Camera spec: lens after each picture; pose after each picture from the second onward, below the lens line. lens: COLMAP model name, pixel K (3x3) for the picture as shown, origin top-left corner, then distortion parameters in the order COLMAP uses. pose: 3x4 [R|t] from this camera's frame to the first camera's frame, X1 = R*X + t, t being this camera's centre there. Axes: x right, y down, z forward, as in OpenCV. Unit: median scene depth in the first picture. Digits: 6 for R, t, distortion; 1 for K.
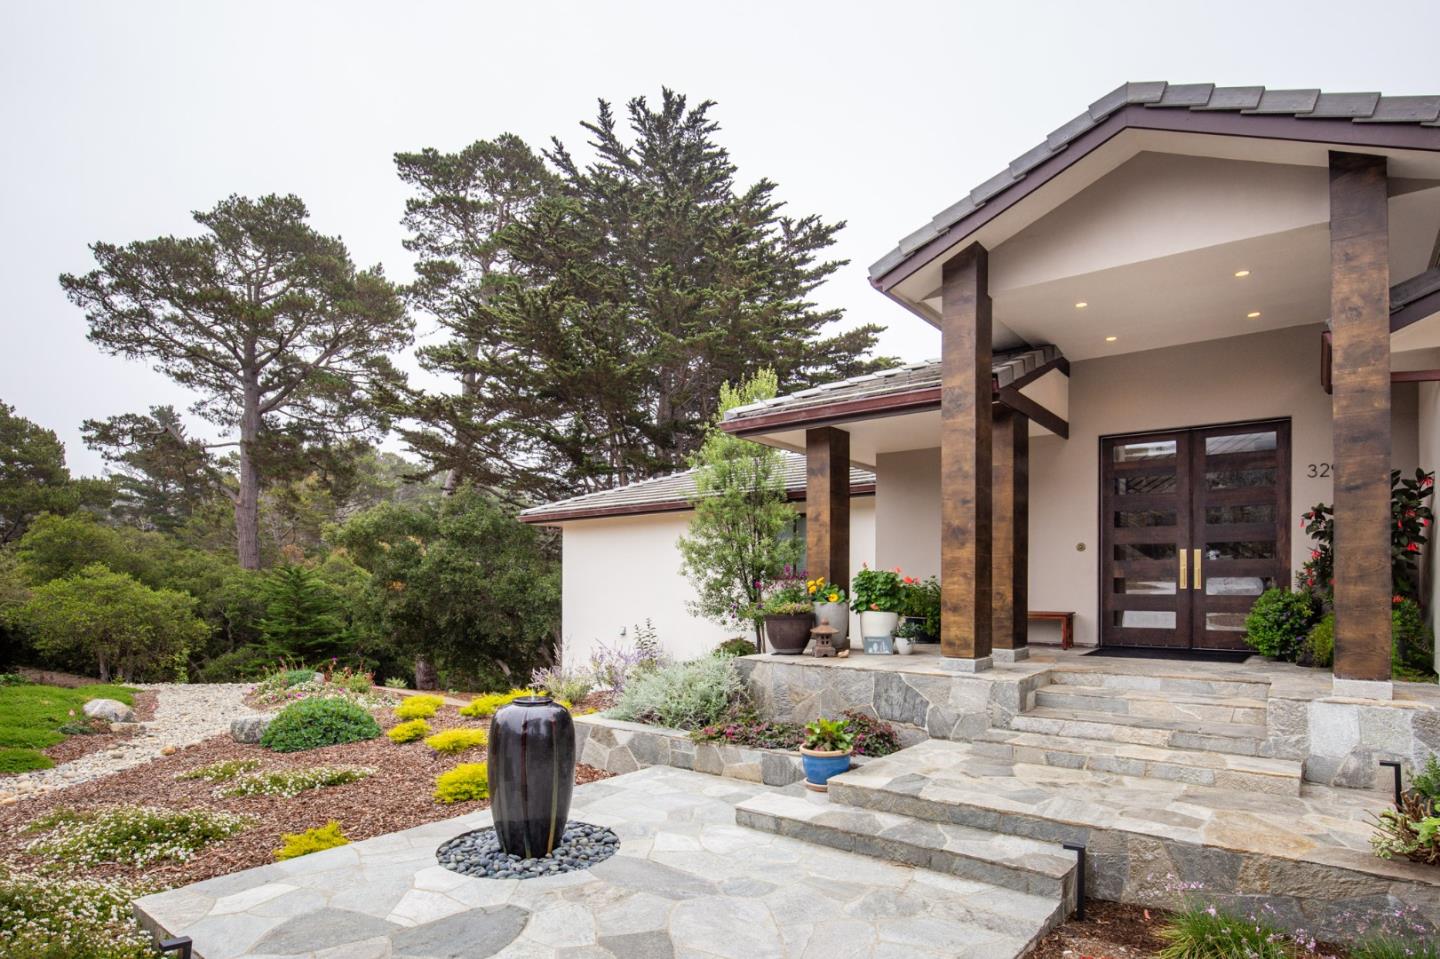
lens RADIAL K [[794.4, 0, 705.2], [0, 794.4, 582.1], [0, 0, 1]] dist [-0.024177, 0.002724]
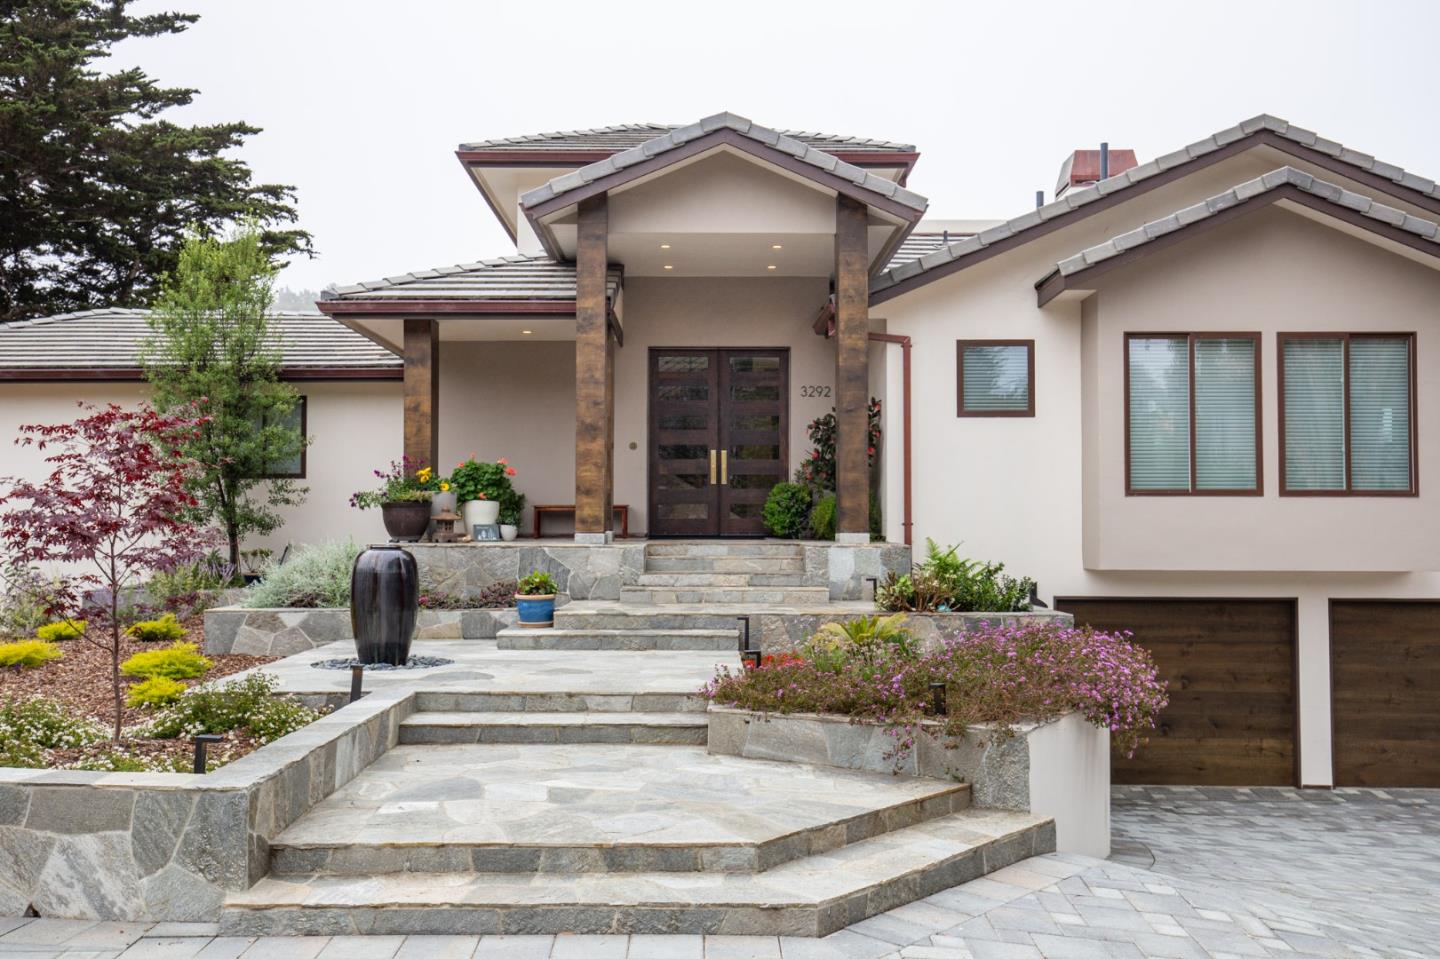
lens RADIAL K [[1439.4, 0, 670.3], [0, 1439.4, 453.0], [0, 0, 1]] dist [0.042751, 0.000000]
pose [[0.792948, 0.030489, 0.608526, -0.911430], [-0.003569, 0.998962, -0.045401, 0.072899], [-0.609279, 0.033829, 0.792234, -0.802545]]
